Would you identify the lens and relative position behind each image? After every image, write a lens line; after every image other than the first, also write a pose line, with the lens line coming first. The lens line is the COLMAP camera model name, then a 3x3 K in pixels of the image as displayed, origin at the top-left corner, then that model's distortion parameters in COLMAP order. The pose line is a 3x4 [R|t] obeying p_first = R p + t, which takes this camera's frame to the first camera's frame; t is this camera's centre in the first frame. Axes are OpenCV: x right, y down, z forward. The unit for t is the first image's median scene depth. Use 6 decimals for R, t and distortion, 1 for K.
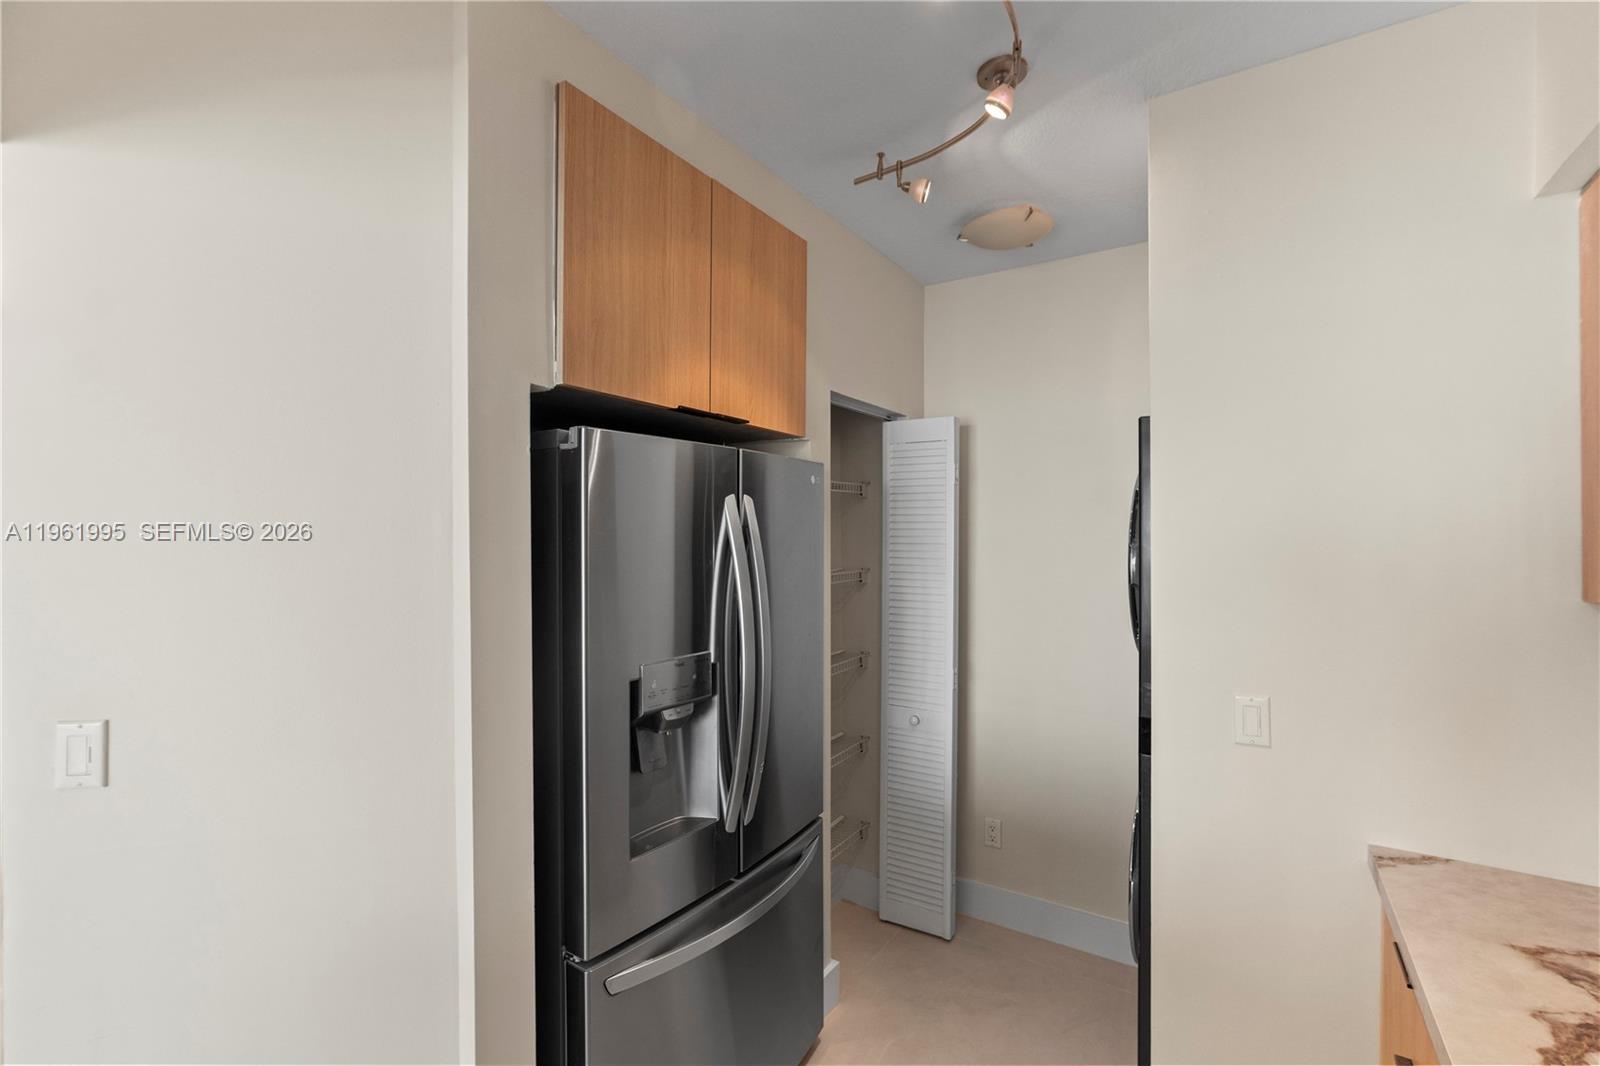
lens RADIAL K [[709.4, 0, 804.2], [0, 709.4, 533.8], [0, 0, 1]] dist [-0.009351, 0.003438]
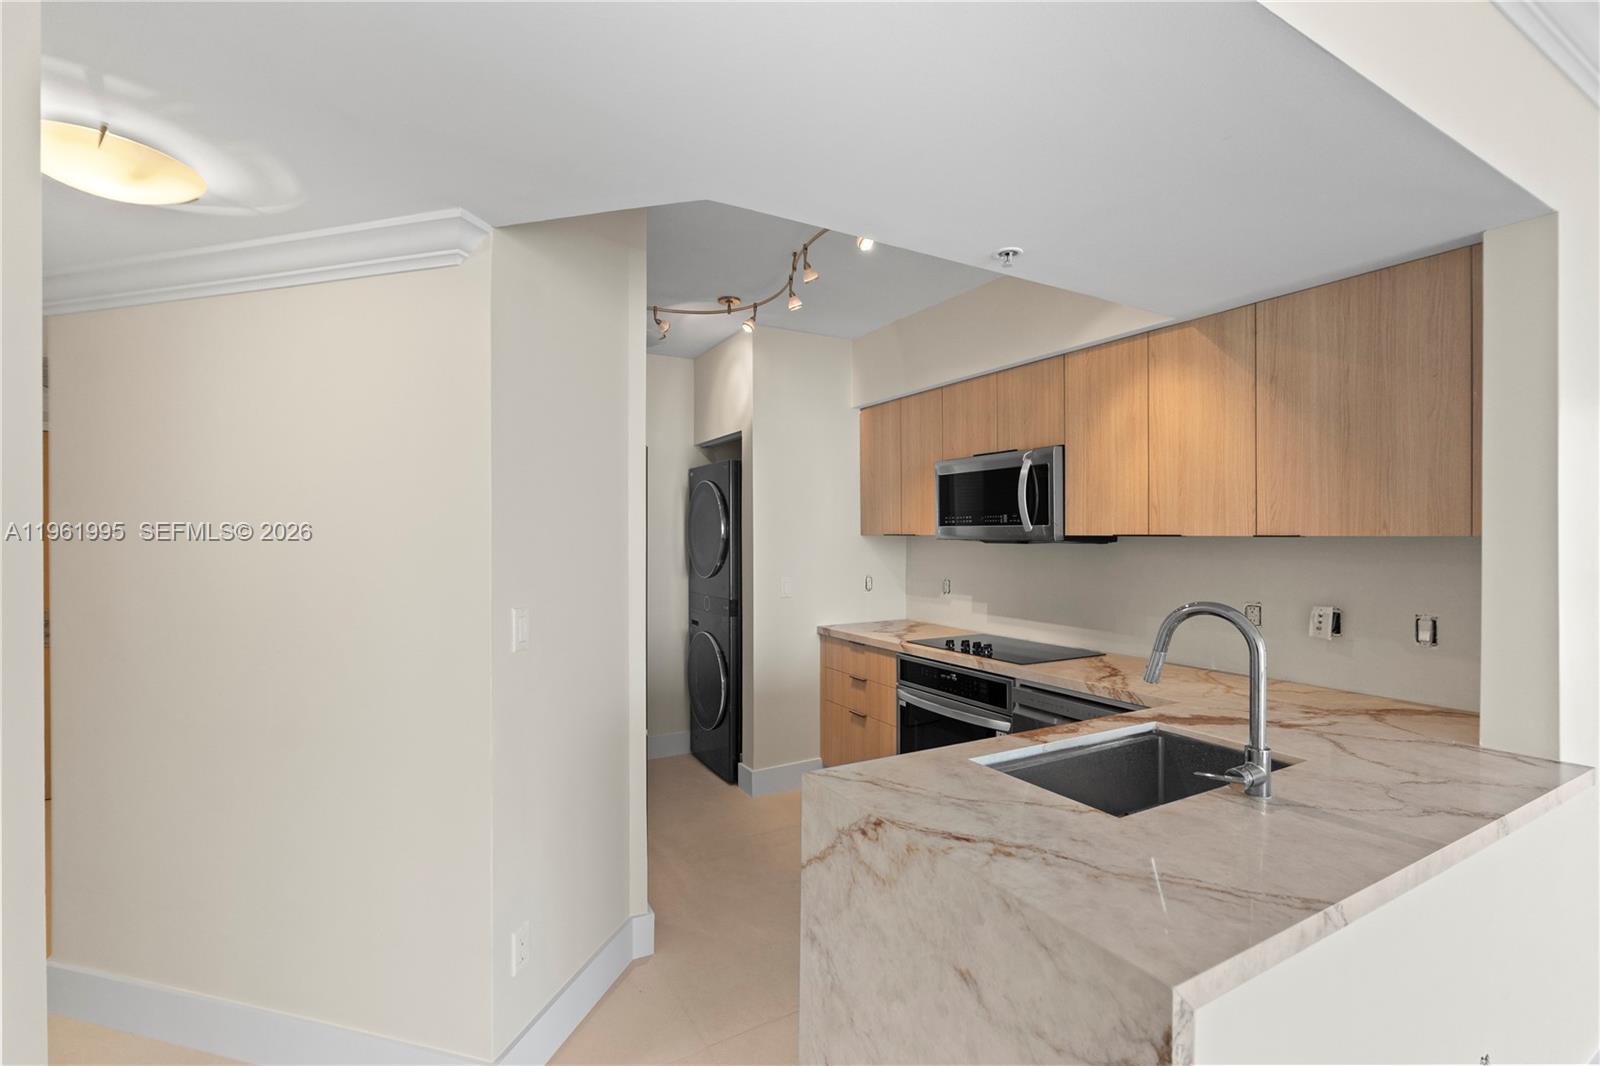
lens RADIAL K [[709.4, 0, 792.7], [0, 709.4, 529.4], [0, 0, 1]] dist [-0.009351, 0.003438]
pose [[0.461493, 0.007330, 0.887114, -1.260113], [-0.003779, 0.999973, -0.006296, 0.056936], [-0.887136, -0.000447, 0.461508, -0.152679]]
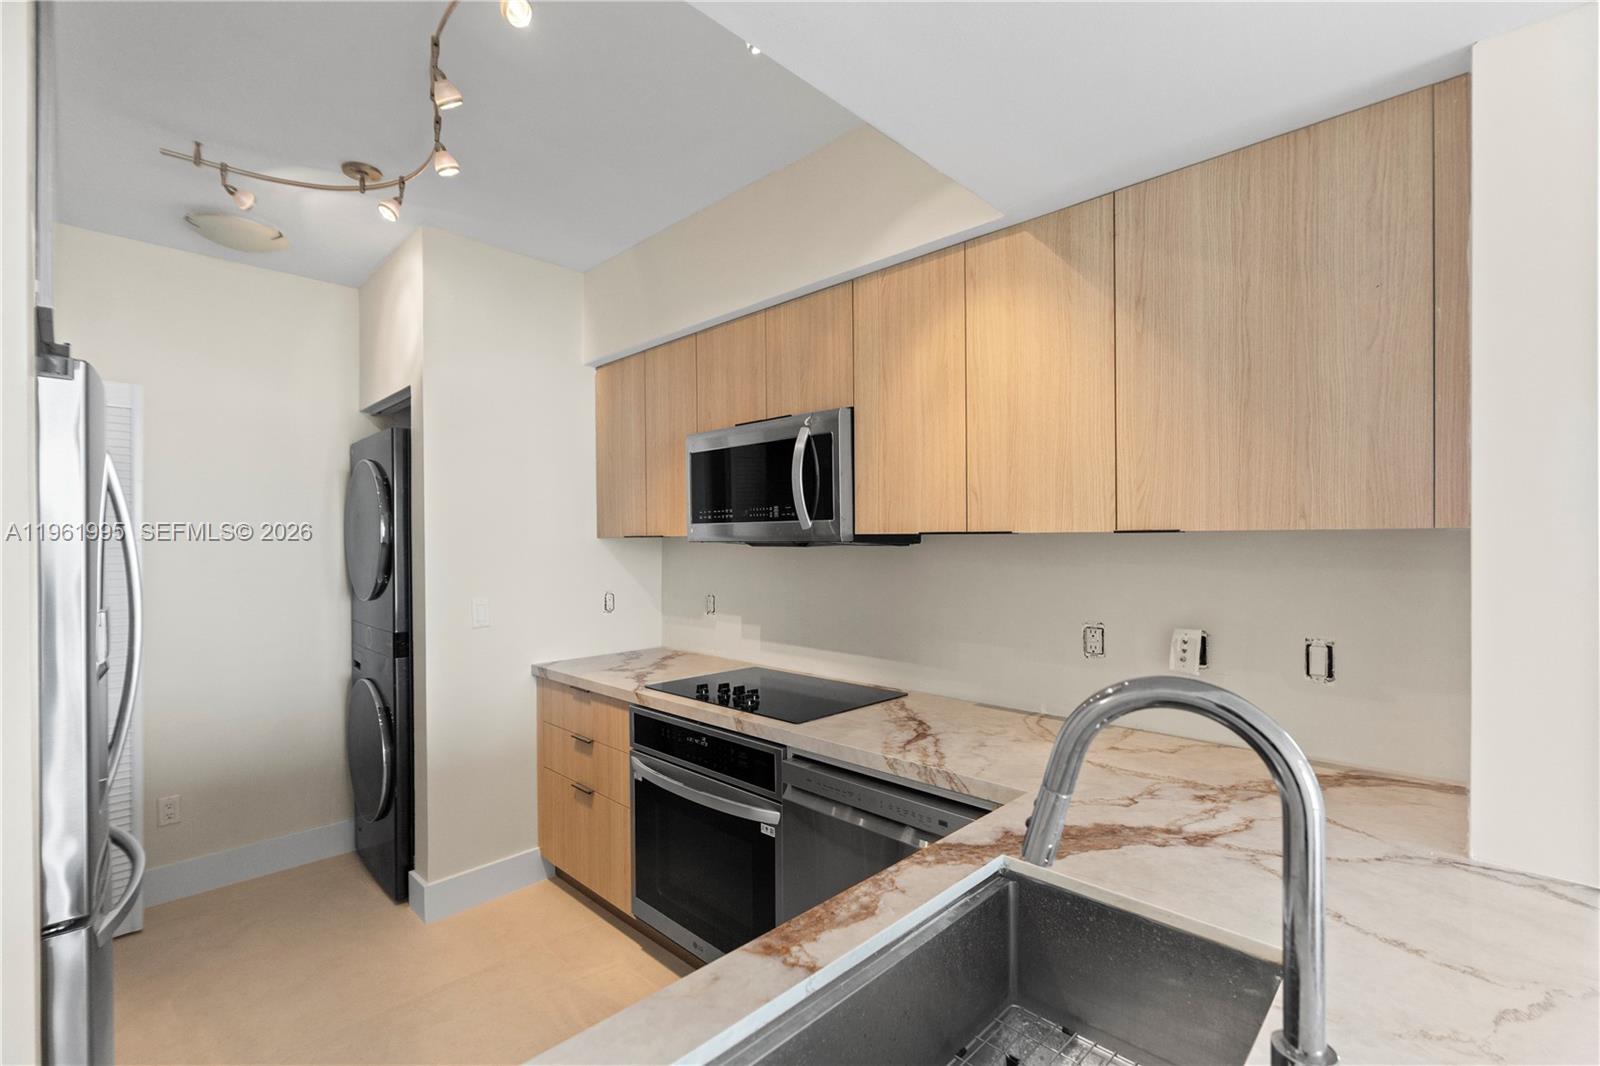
lens RADIAL K [[709.4, 0, 792.1], [0, 709.4, 536.8], [0, 0, 1]] dist [-0.009351, 0.003438]
pose [[0.203806, 0.002841, 0.979007, -0.737041], [0.002615, 0.999991, -0.003446, 0.065174], [-0.979008, 0.003262, 0.203797, -0.097989]]
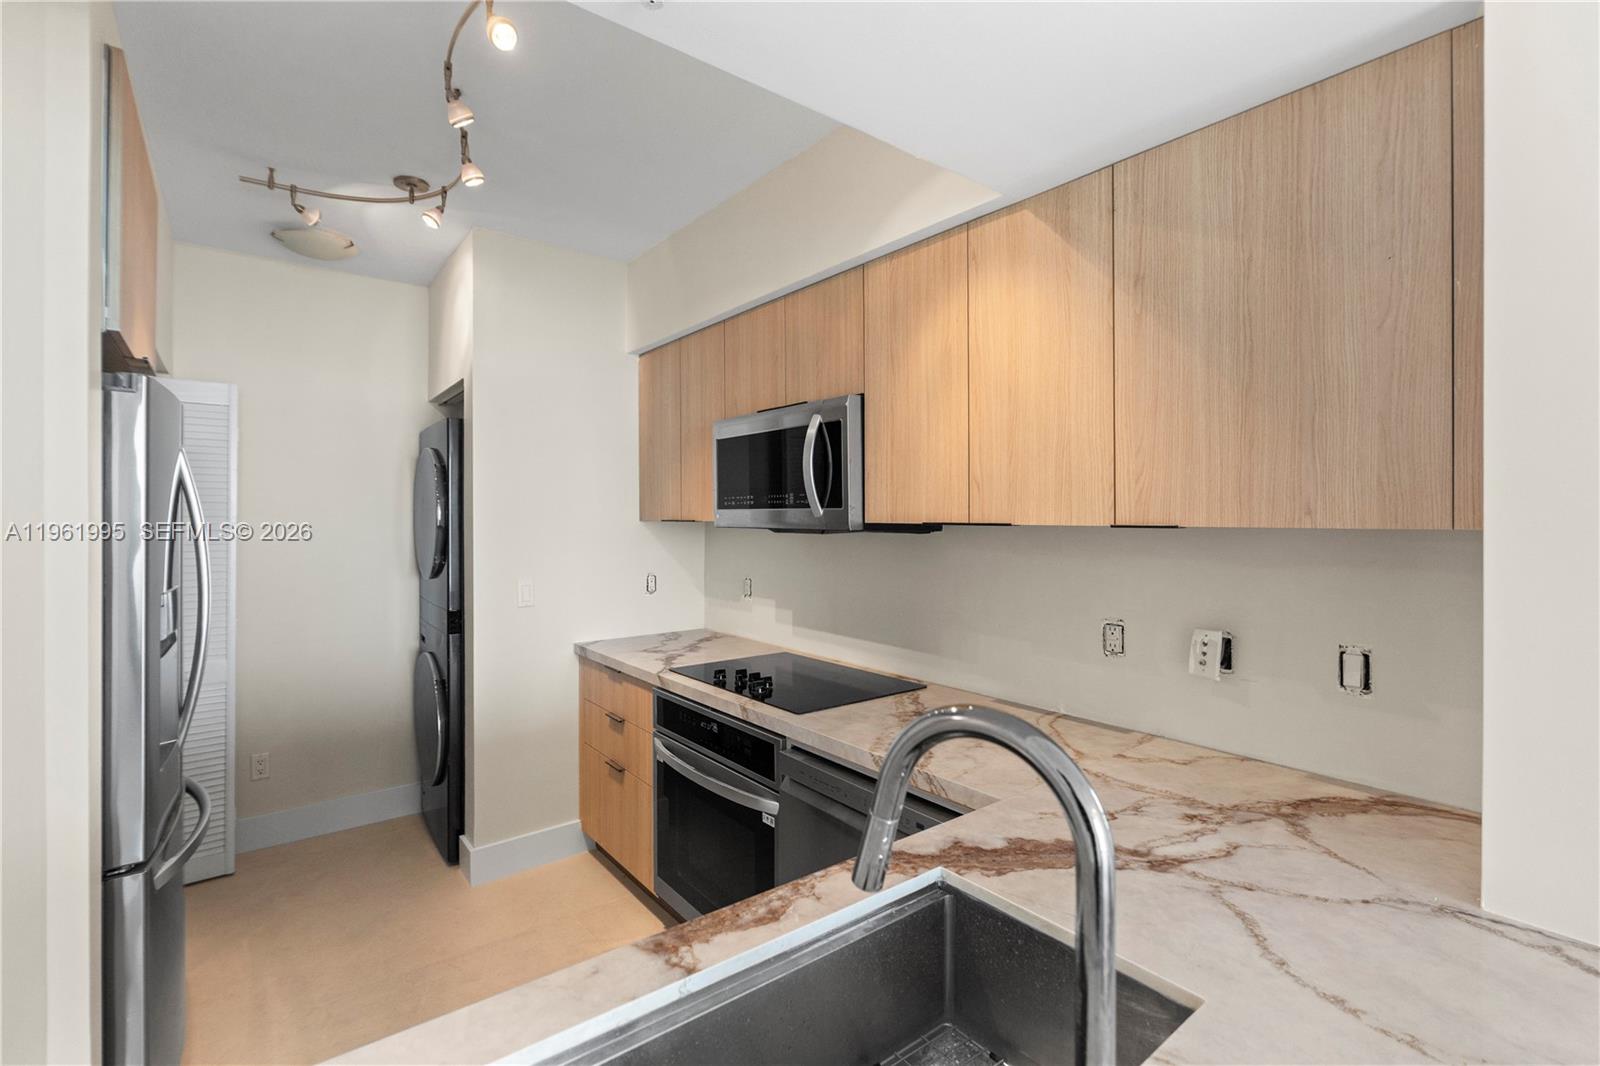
lens RADIAL K [[709.4, 0, 790.4], [0, 709.4, 511.2], [0, 0, 1]] dist [-0.009351, 0.003438]
pose [[0.331278, 0.009726, 0.943483, -0.703276], [-0.002702, 0.999953, -0.009359, 0.050105], [-0.943529, 0.000551, 0.331288, -0.216843]]
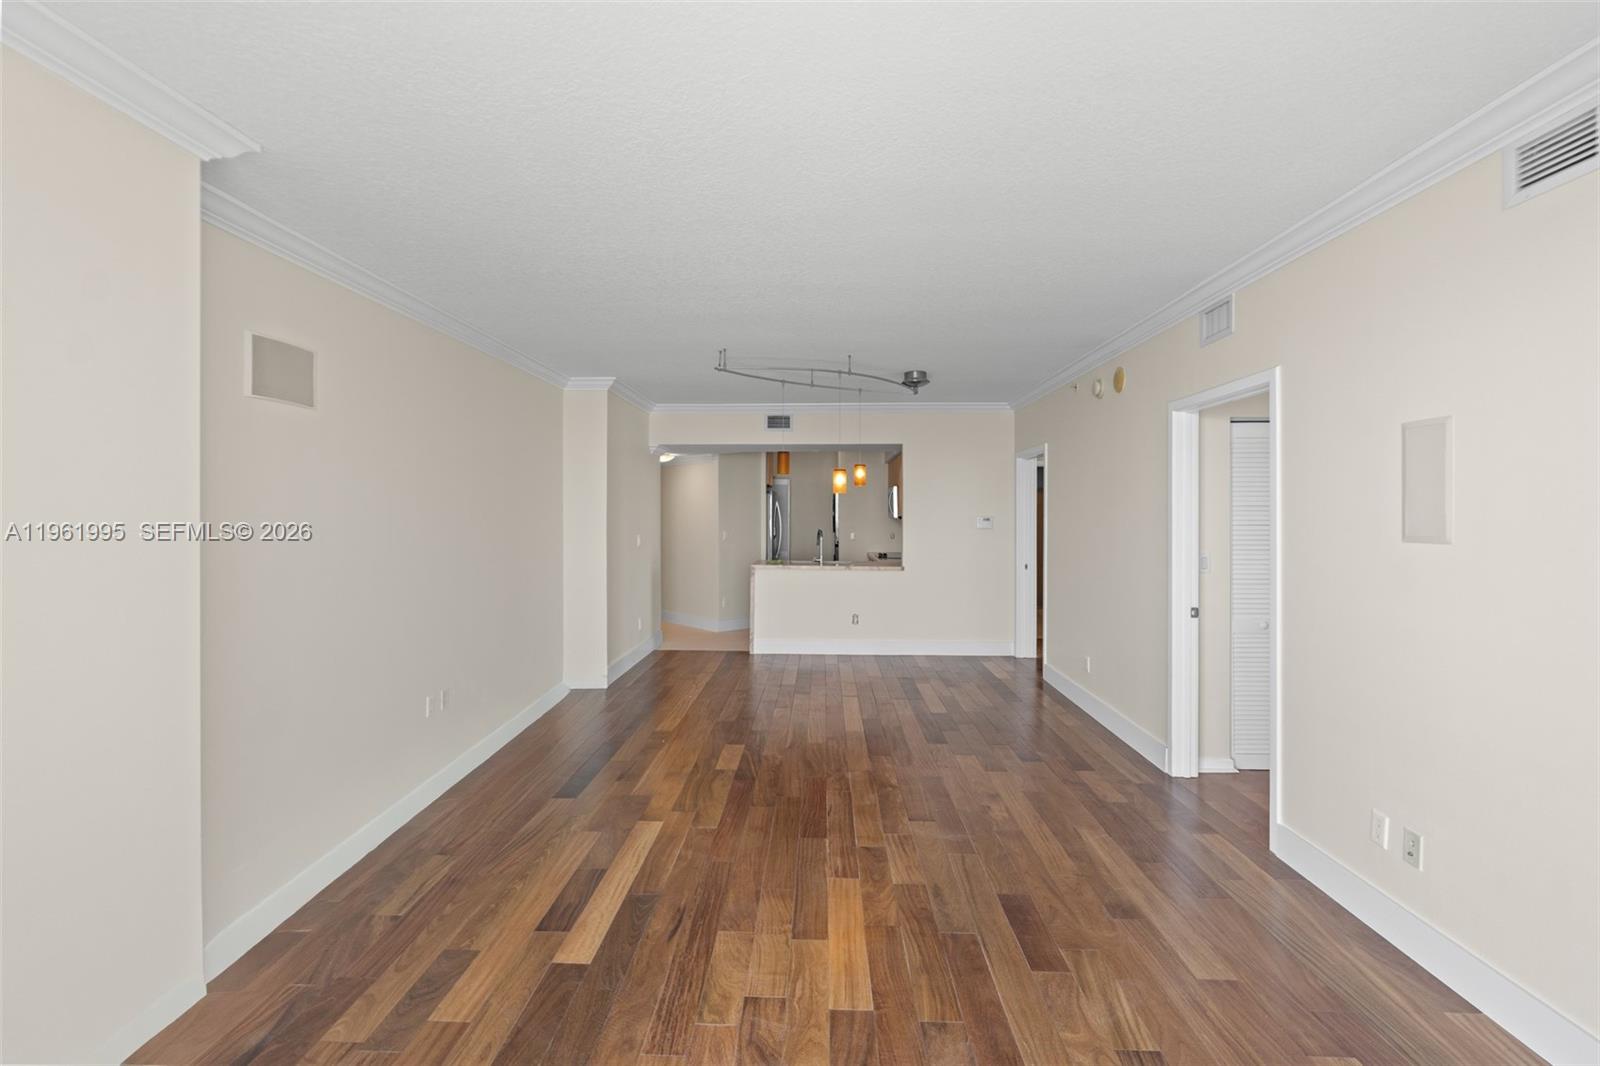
lens RADIAL K [[709.4, 0, 799.1], [0, 709.4, 531.8], [0, 0, 1]] dist [-0.009351, 0.003438]
pose [[0.859630, -0.009736, 0.510824, -2.442368], [-0.004727, 0.999624, 0.027008, 0.036385], [-0.510895, -0.025631, 0.859261, -3.400080]]
